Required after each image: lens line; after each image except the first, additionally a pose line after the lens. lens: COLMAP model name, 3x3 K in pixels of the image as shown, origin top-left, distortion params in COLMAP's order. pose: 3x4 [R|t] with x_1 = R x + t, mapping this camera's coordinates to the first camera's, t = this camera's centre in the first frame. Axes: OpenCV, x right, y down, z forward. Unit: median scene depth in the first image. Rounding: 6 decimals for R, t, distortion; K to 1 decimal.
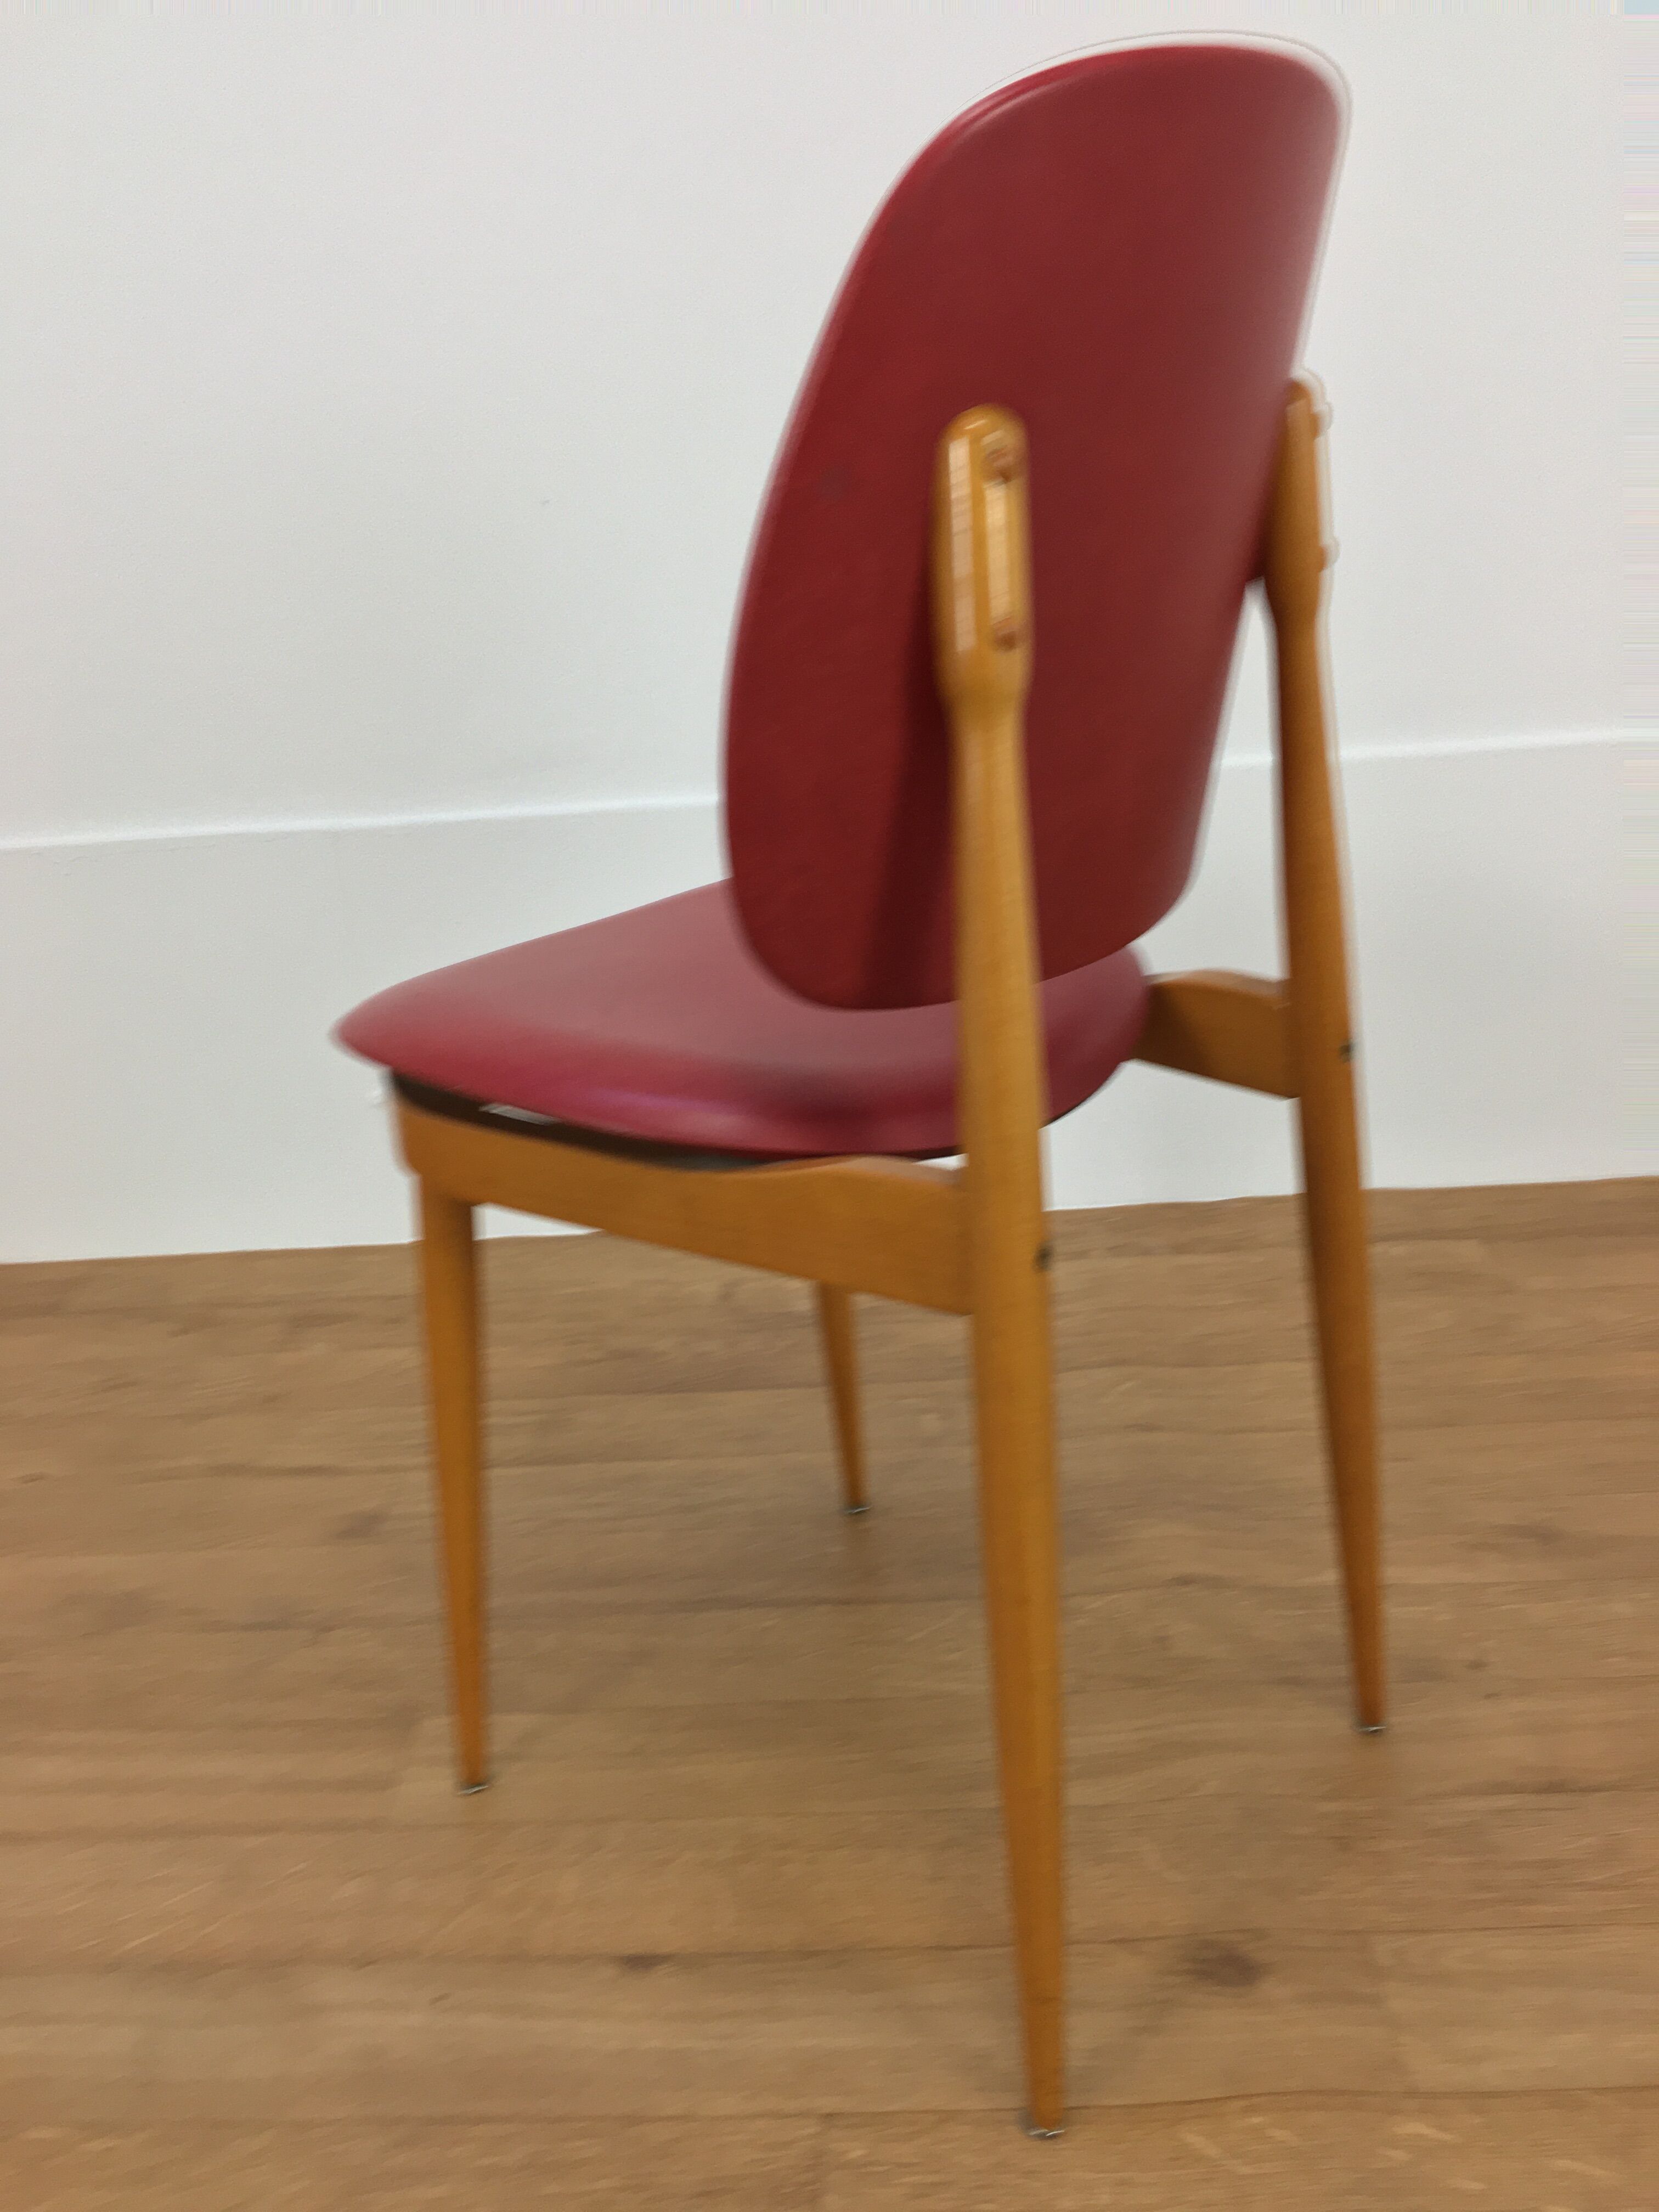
lens RADIAL K [[1891.4, 0, 827.7], [0, 1891.4, 1051.7], [0, 0, 1]] dist [0.077463, -0.126001]
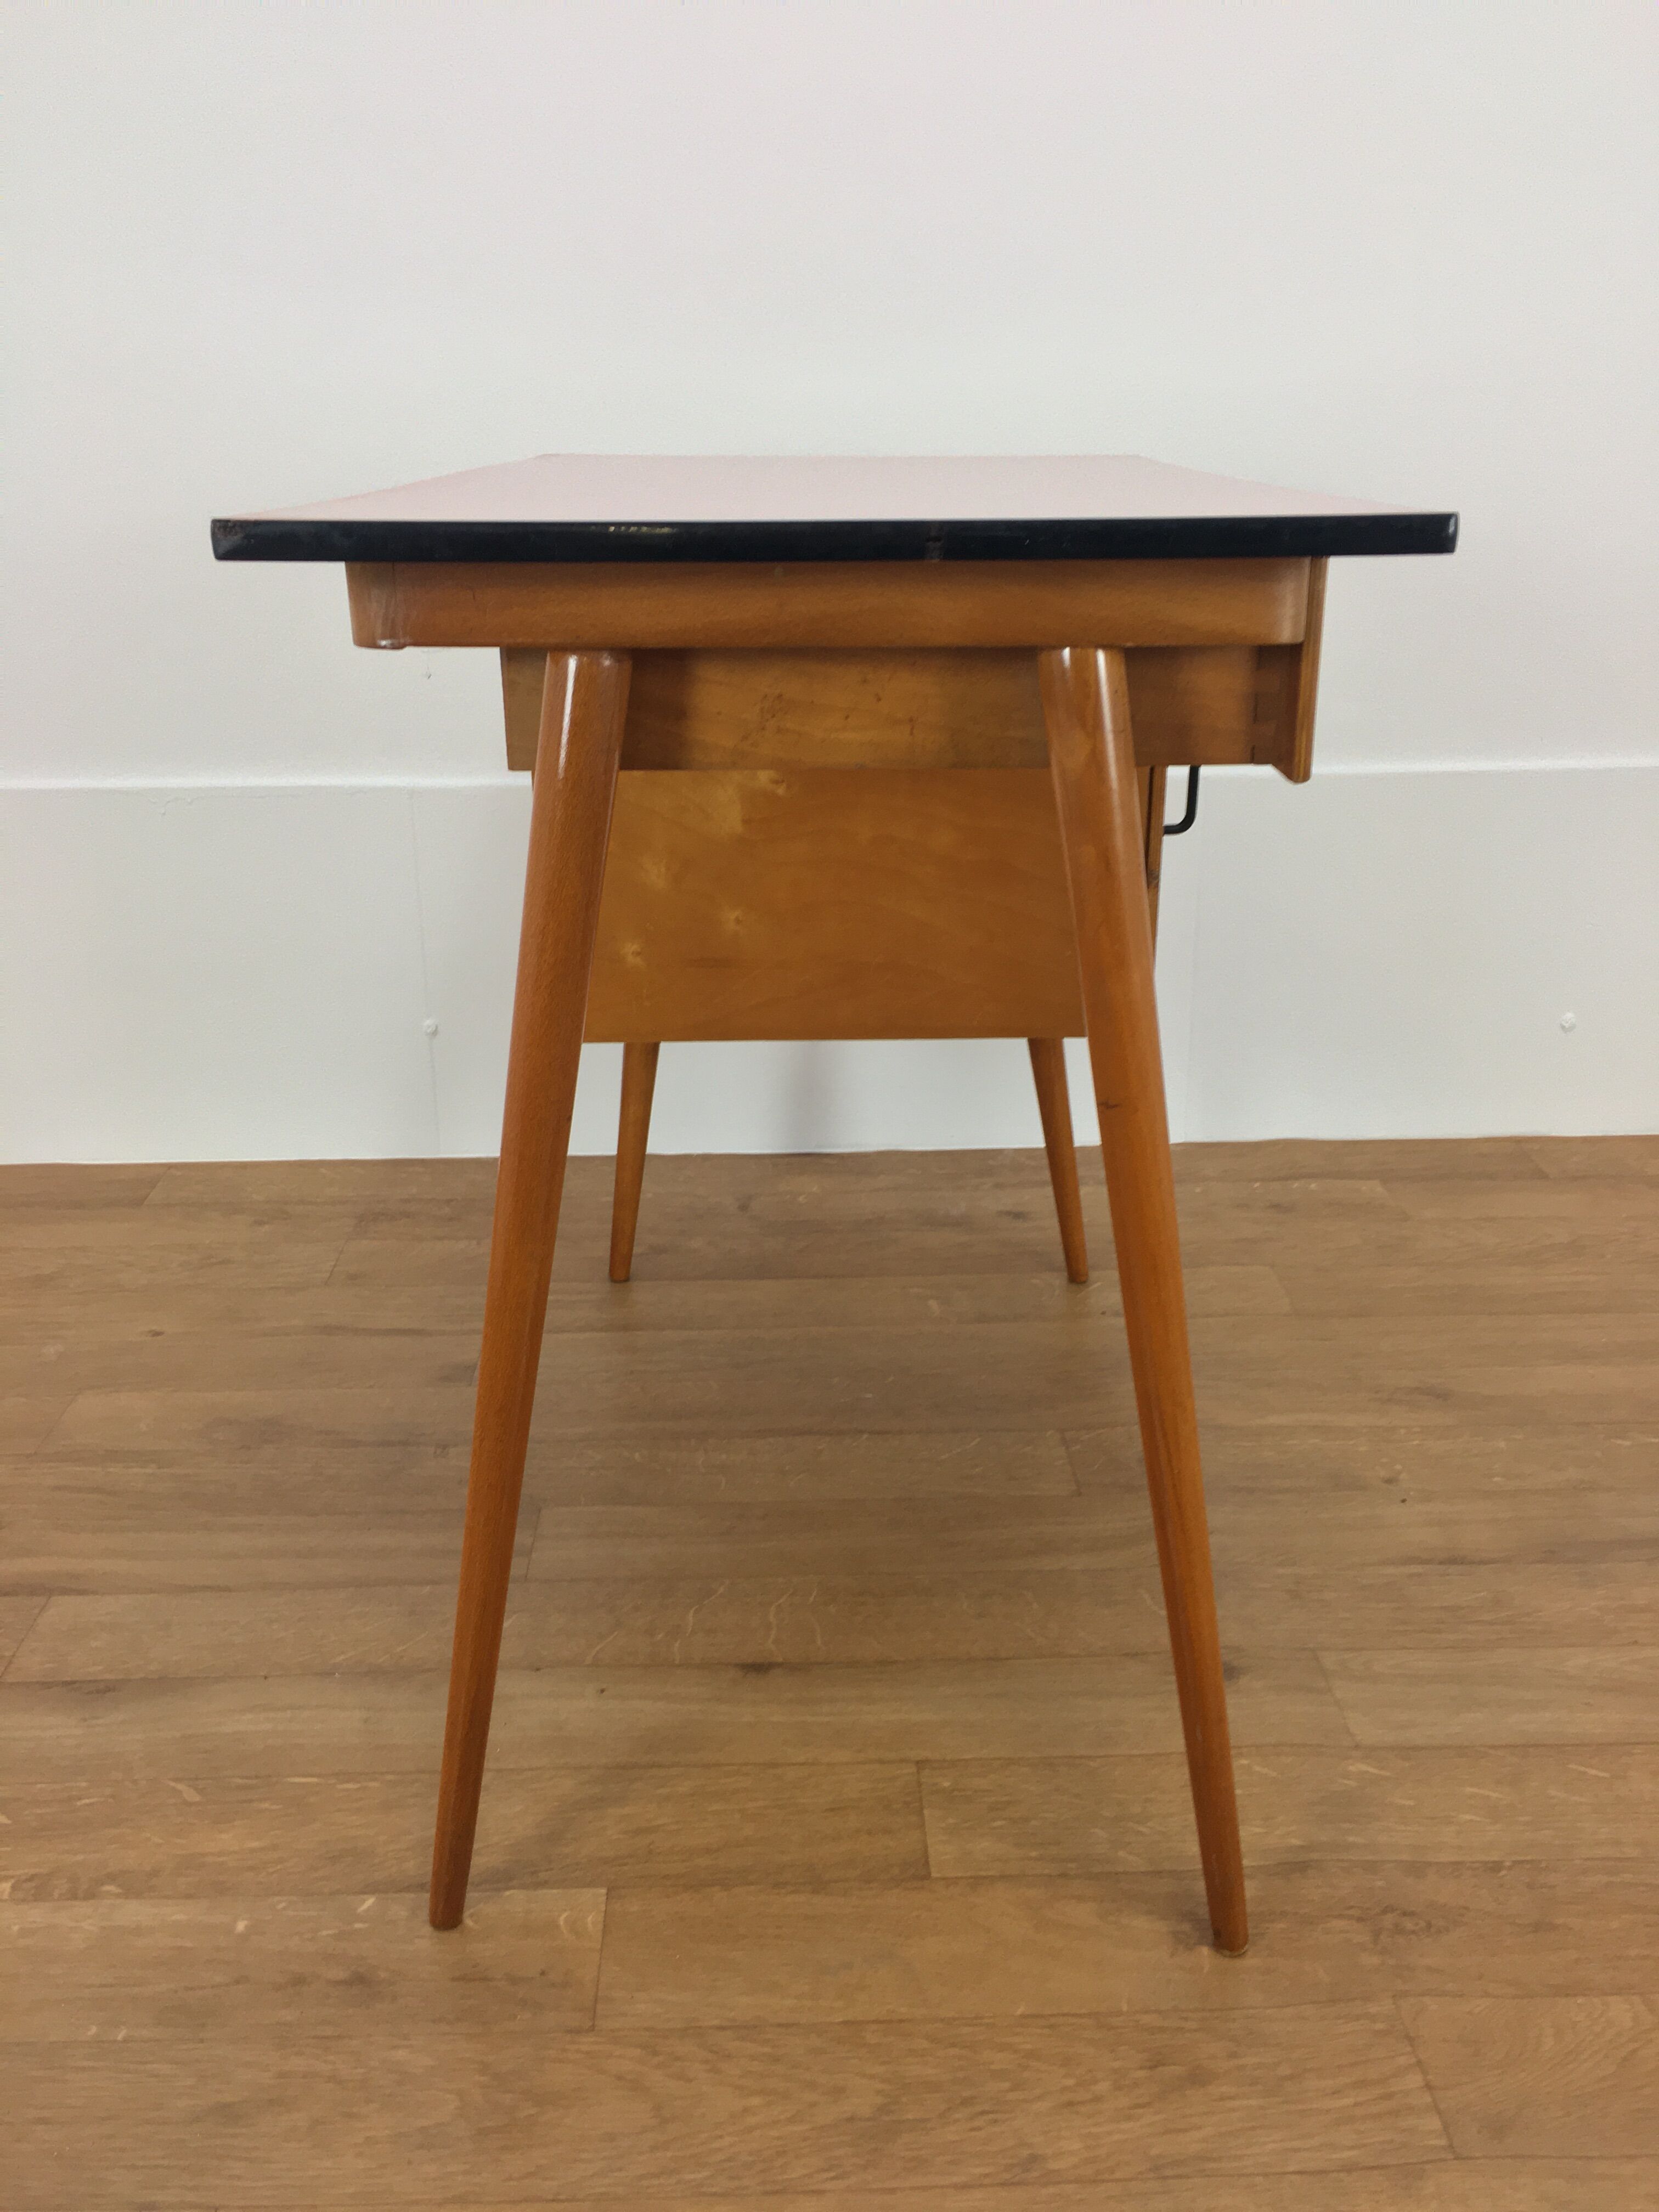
lens RADIAL K [[1891.4, 0, 835.3], [0, 1891.4, 1097.2], [0, 0, 1]] dist [0.077463, -0.126001]
pose [[0.995876, 0.037609, 0.082563, -0.153156], [-0.038815, 0.999161, 0.013057, 0.071383], [-0.082002, -0.016208, 0.996500, -0.243380]]
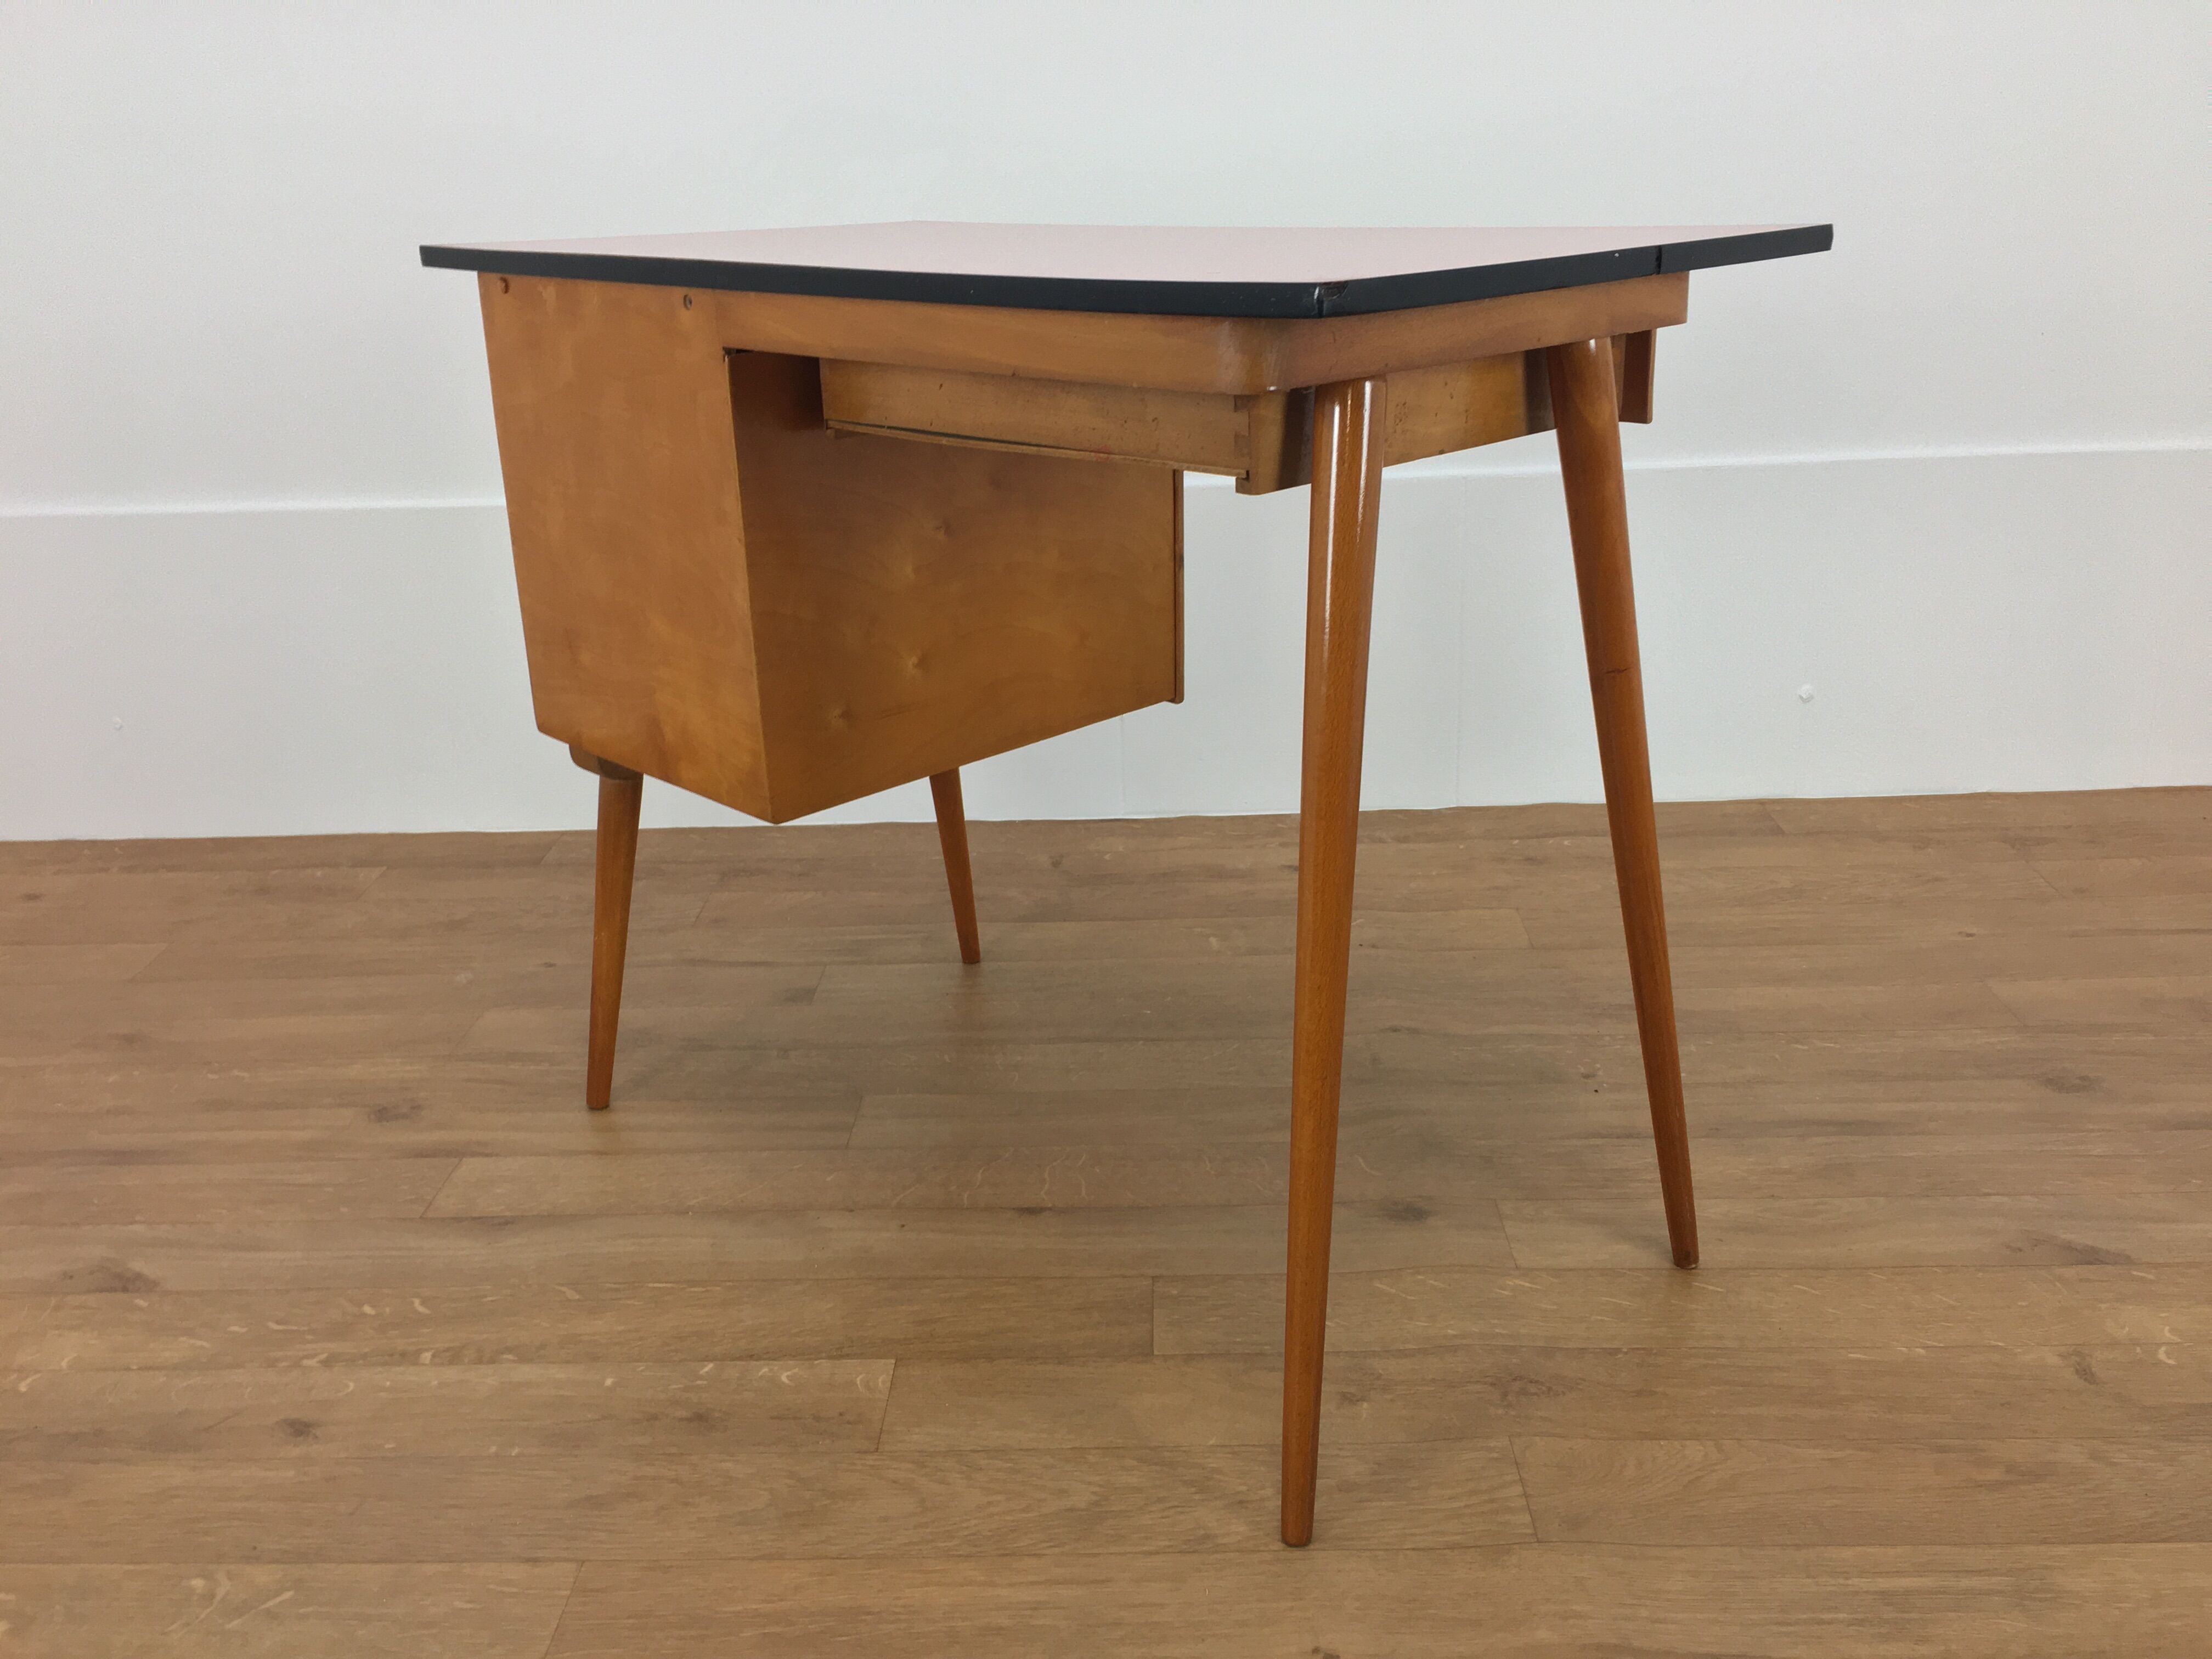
lens RADIAL K [[1891.4, 0, 1110.6], [0, 1891.4, 833.3], [0, 0, 1]] dist [0.077463, -0.126001]
pose [[0.999368, 0.029950, 0.019164, -0.066648], [-0.030372, 0.999293, 0.022146, 0.124242], [-0.018487, -0.022714, 0.999571, -0.491987]]
